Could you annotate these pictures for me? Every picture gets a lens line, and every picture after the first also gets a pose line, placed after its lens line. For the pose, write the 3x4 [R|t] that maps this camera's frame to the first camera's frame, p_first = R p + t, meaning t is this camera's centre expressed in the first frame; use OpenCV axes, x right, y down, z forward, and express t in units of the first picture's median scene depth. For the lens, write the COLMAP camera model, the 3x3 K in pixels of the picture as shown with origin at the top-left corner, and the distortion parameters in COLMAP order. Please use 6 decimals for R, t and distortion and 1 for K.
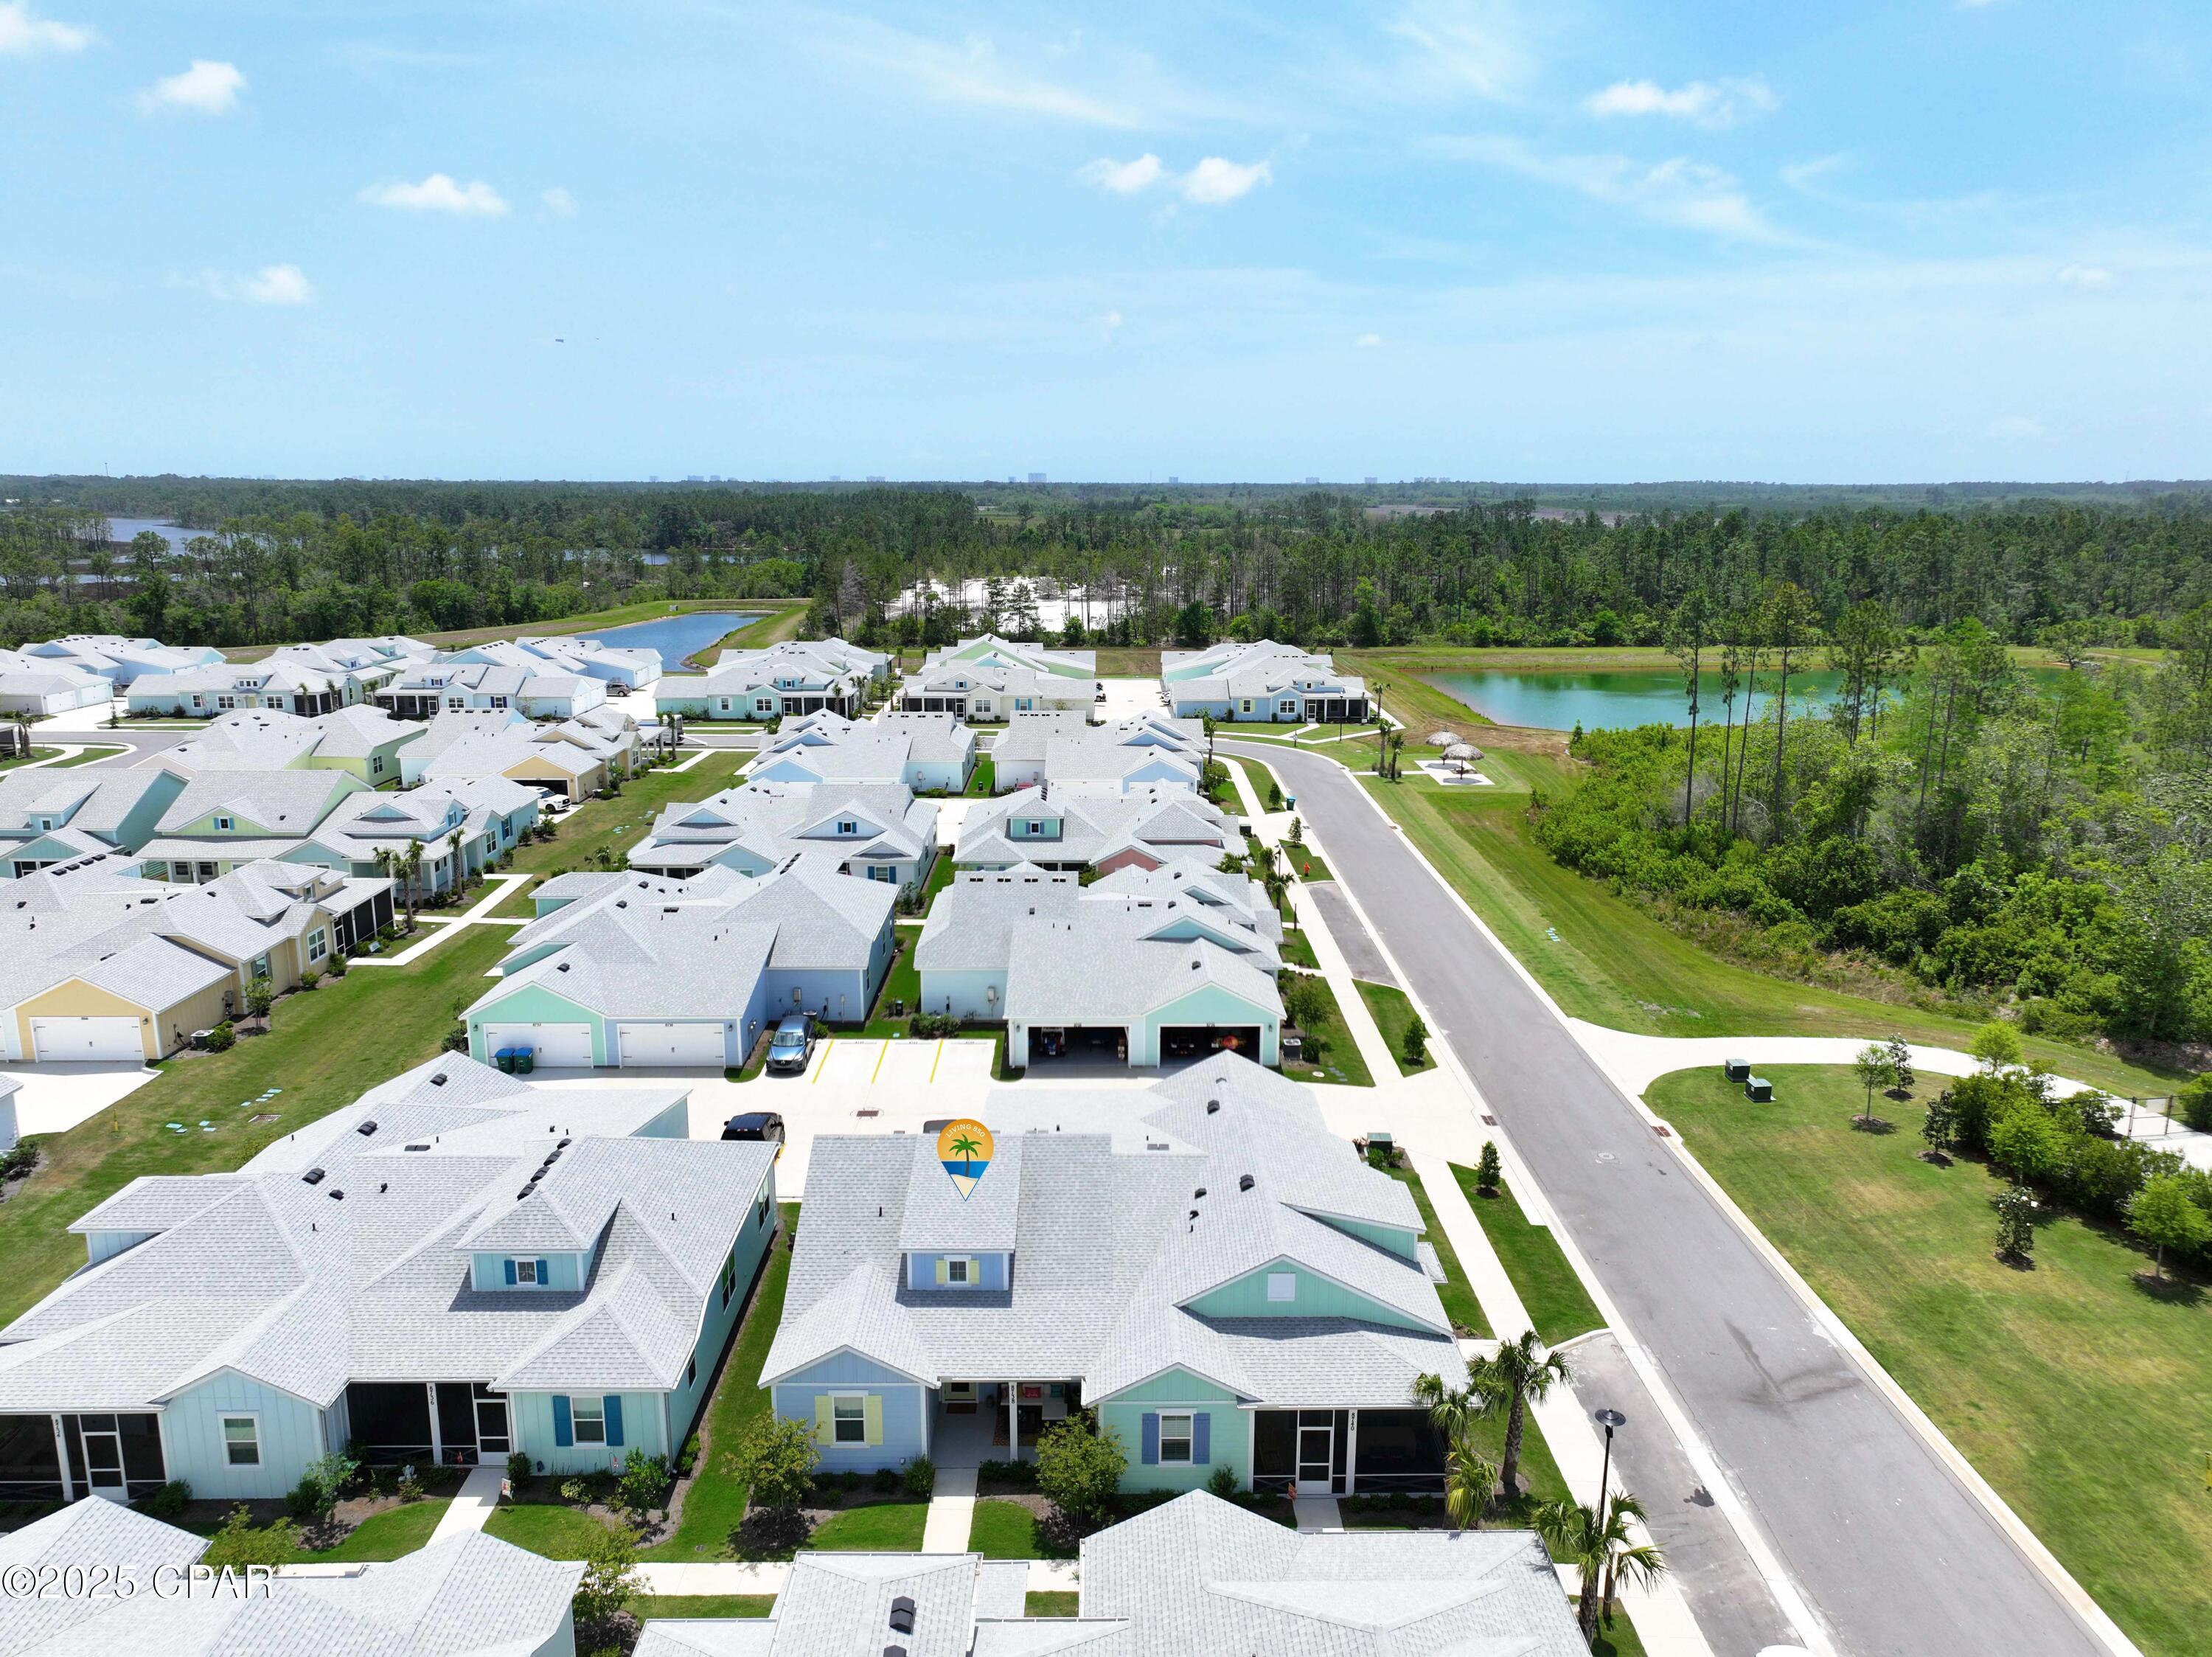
lens RADIAL K [[1559.4, 0, 1113.6], [0, 1559.4, 838.0], [0, 0, 1]] dist [0.002640, -0.000806]
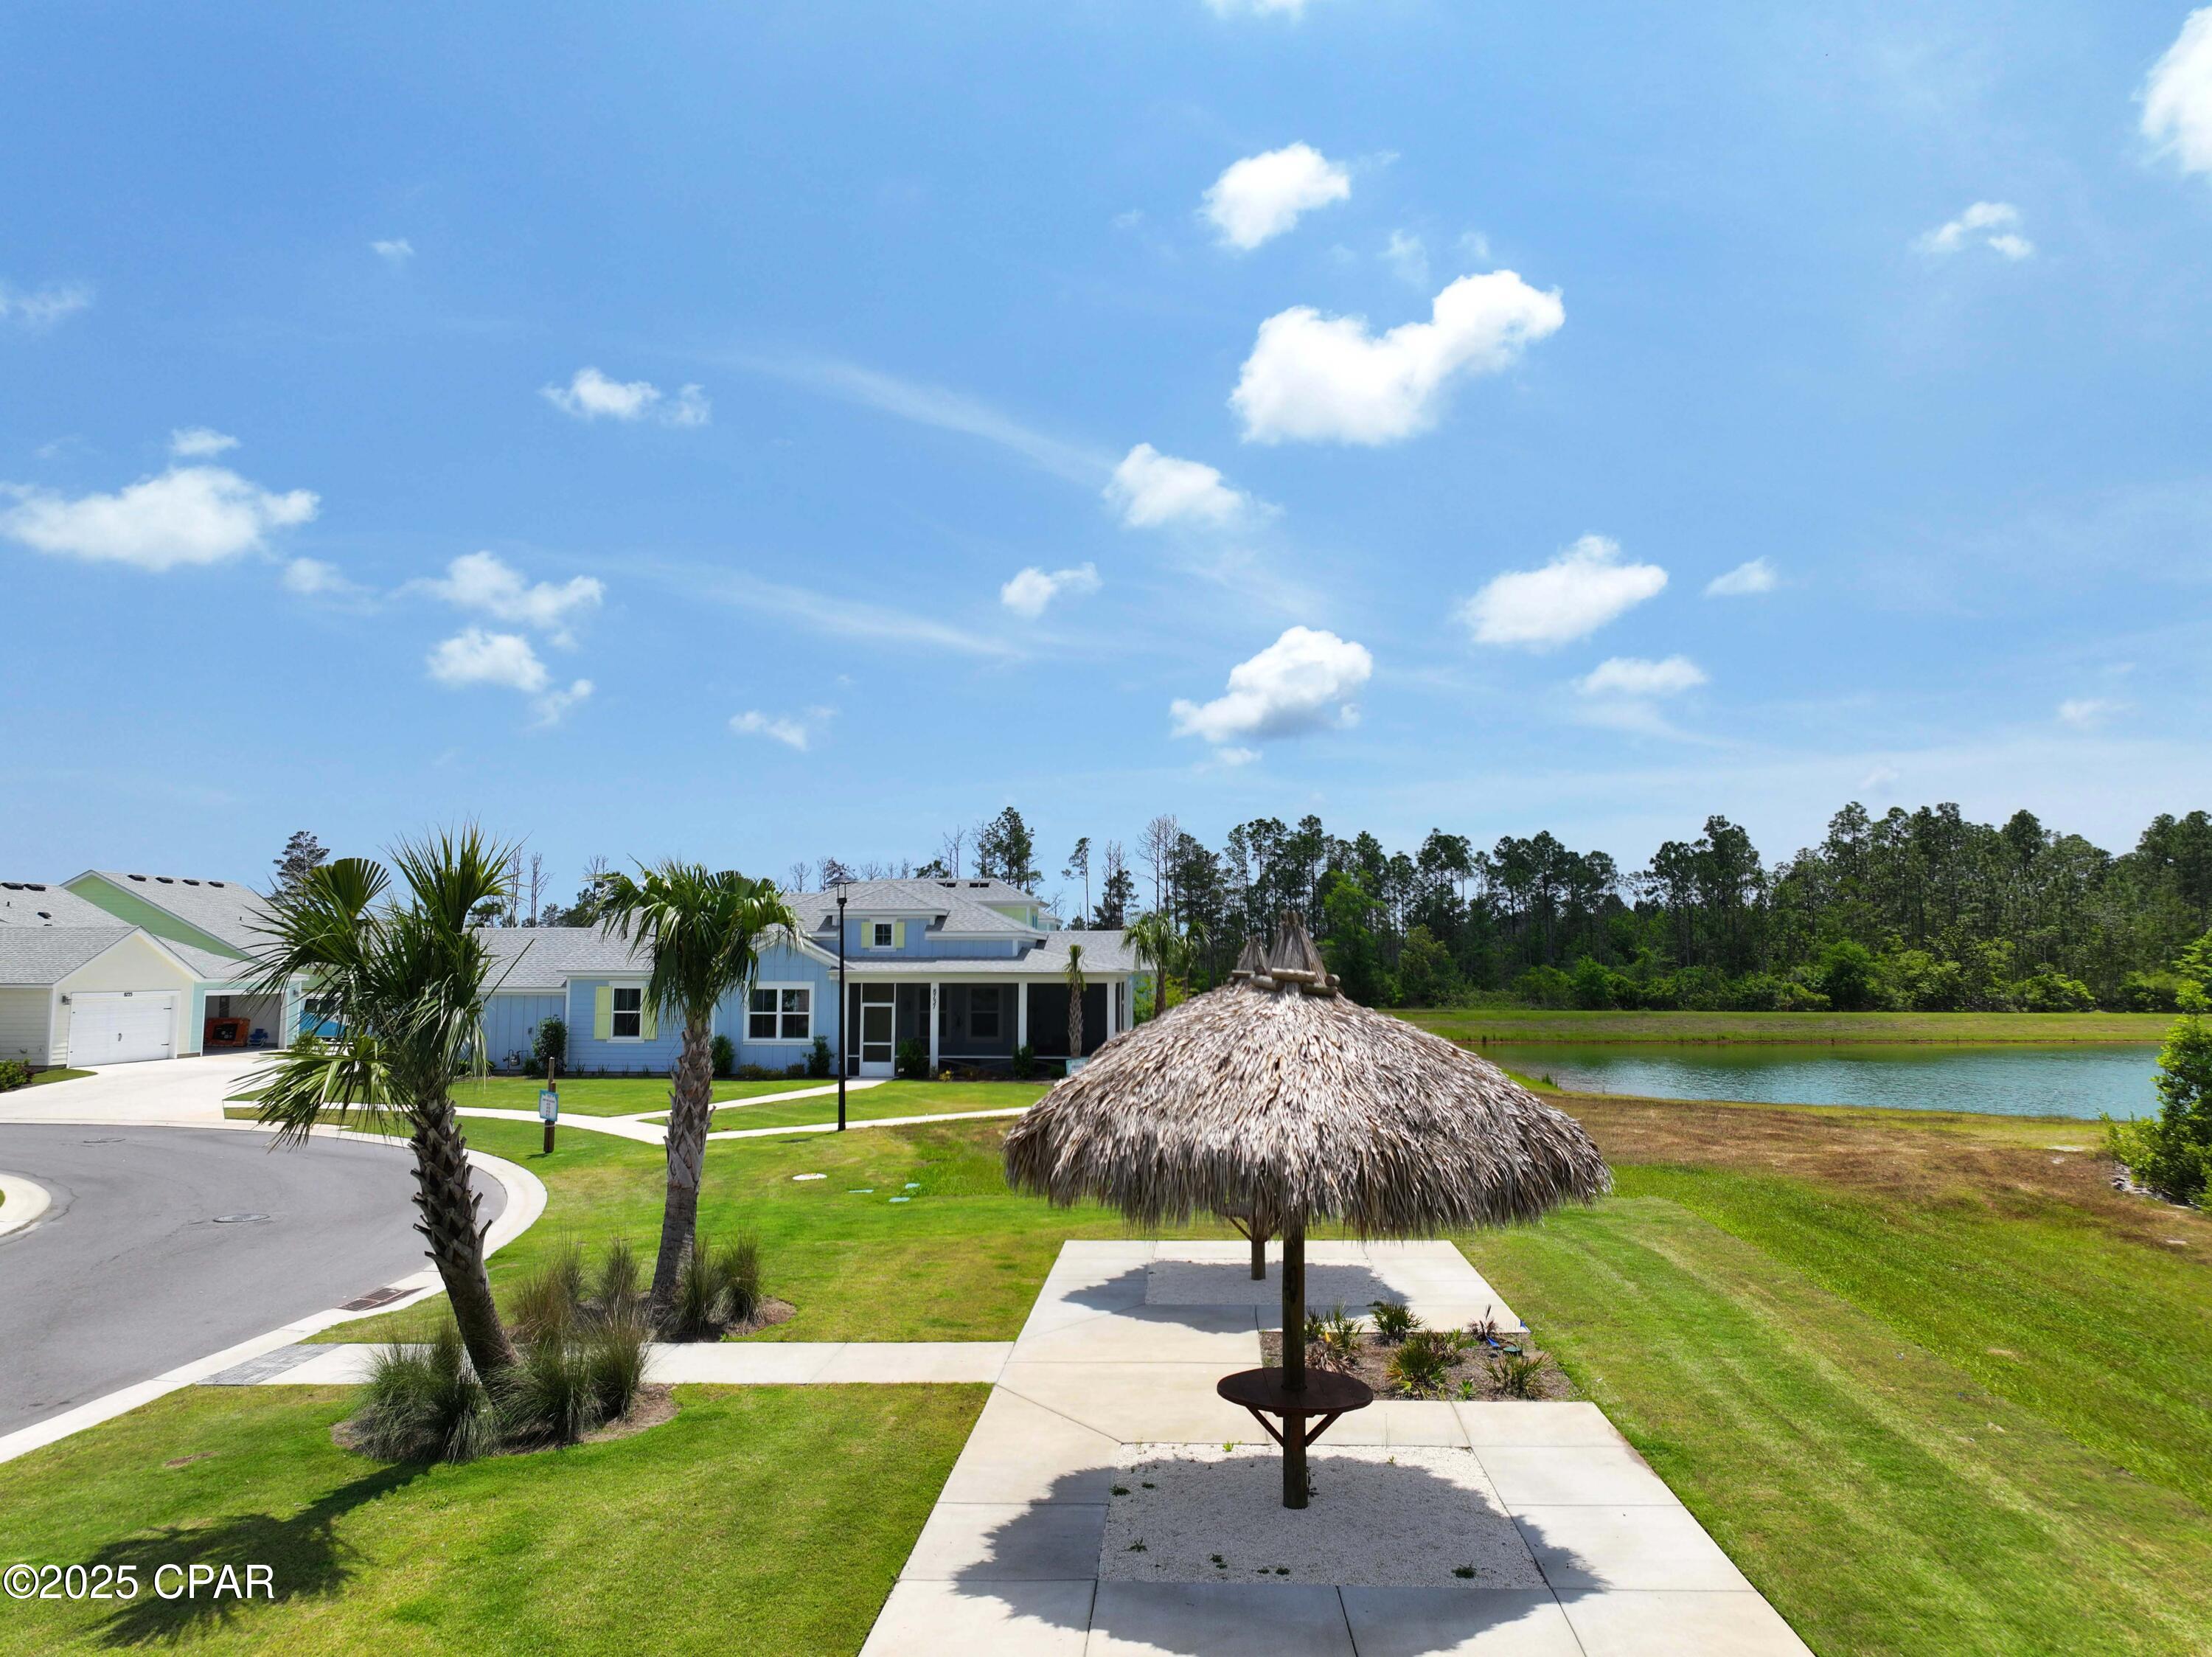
lens RADIAL K [[1559.4, 0, 1113.6], [0, 1559.4, 838.0], [0, 0, 1]] dist [0.002640, -0.000806]
pose [[0.997561, -0.006433, -0.069502, 0.736116], [-0.014750, 0.953829, -0.299988, -0.154892], [0.068223, 0.300282, 0.951408, 3.110890]]
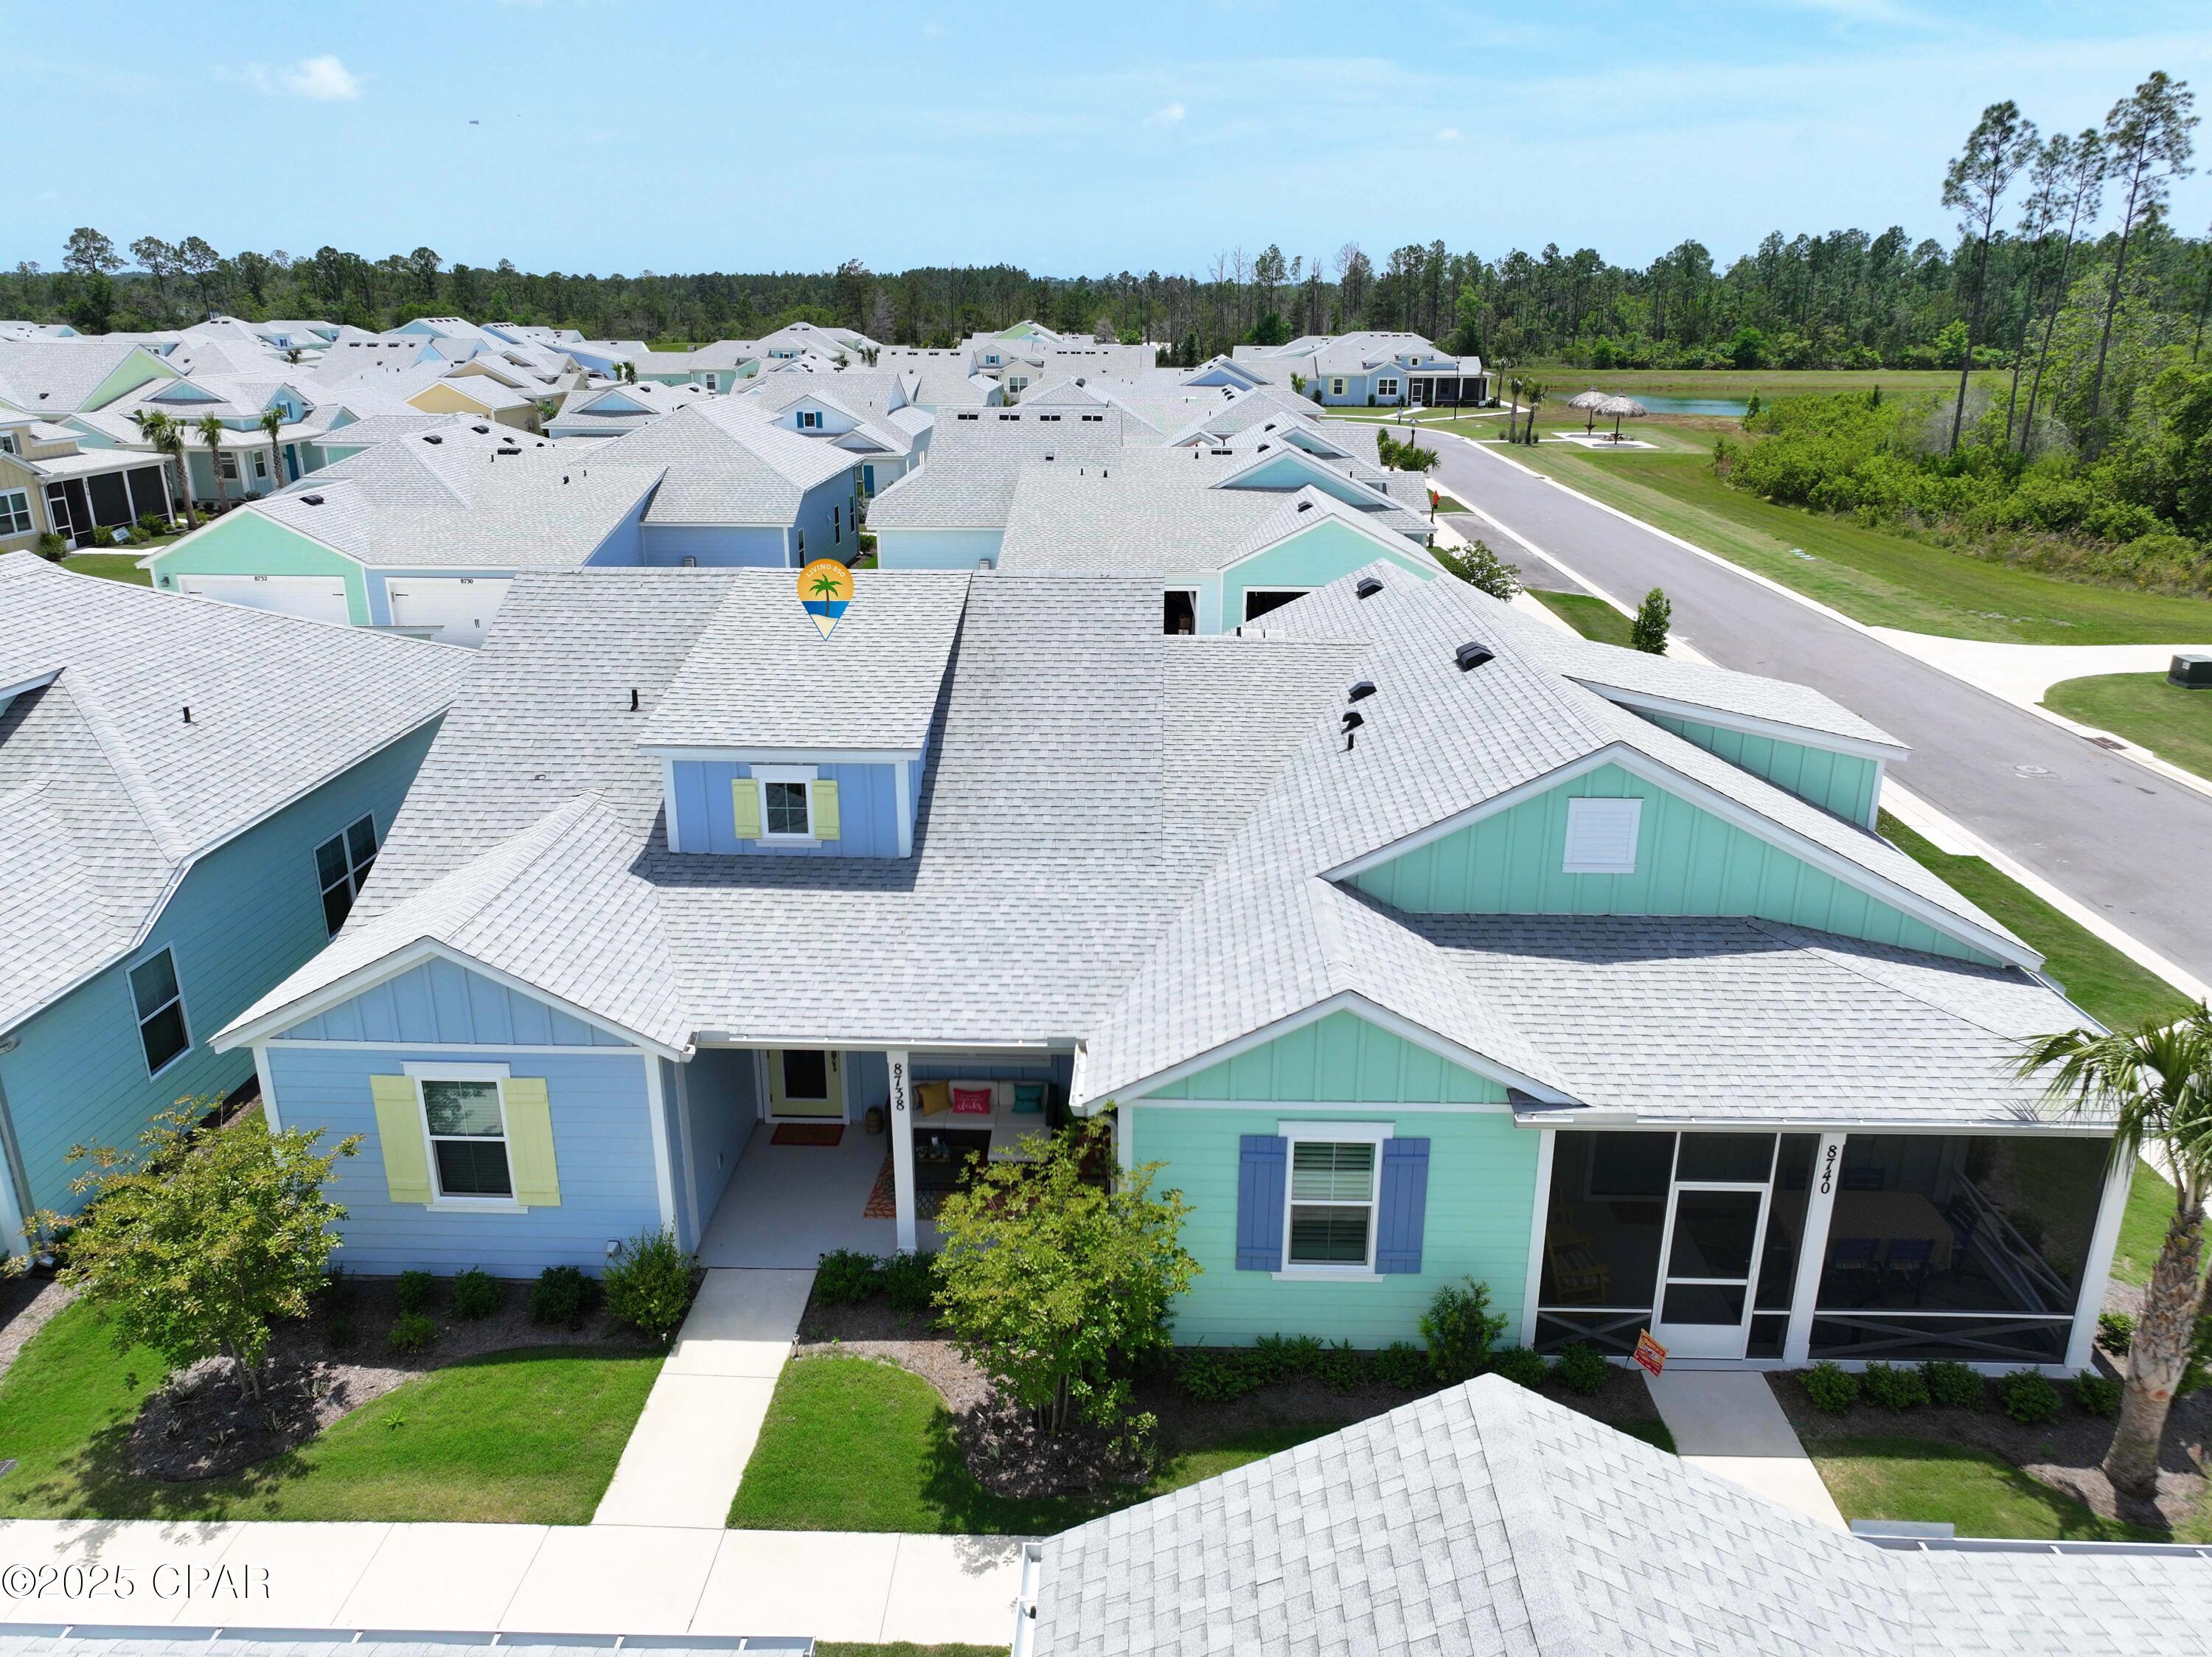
lens RADIAL K [[1559.4, 0, 1113.6], [0, 1559.4, 838.0], [0, 0, 1]] dist [0.002640, -0.000806]
pose [[0.999232, 0.012957, -0.036975, 0.001477], [-0.008683, 0.993501, 0.113496, 0.244761], [0.038205, -0.113088, 0.992850, 0.610486]]
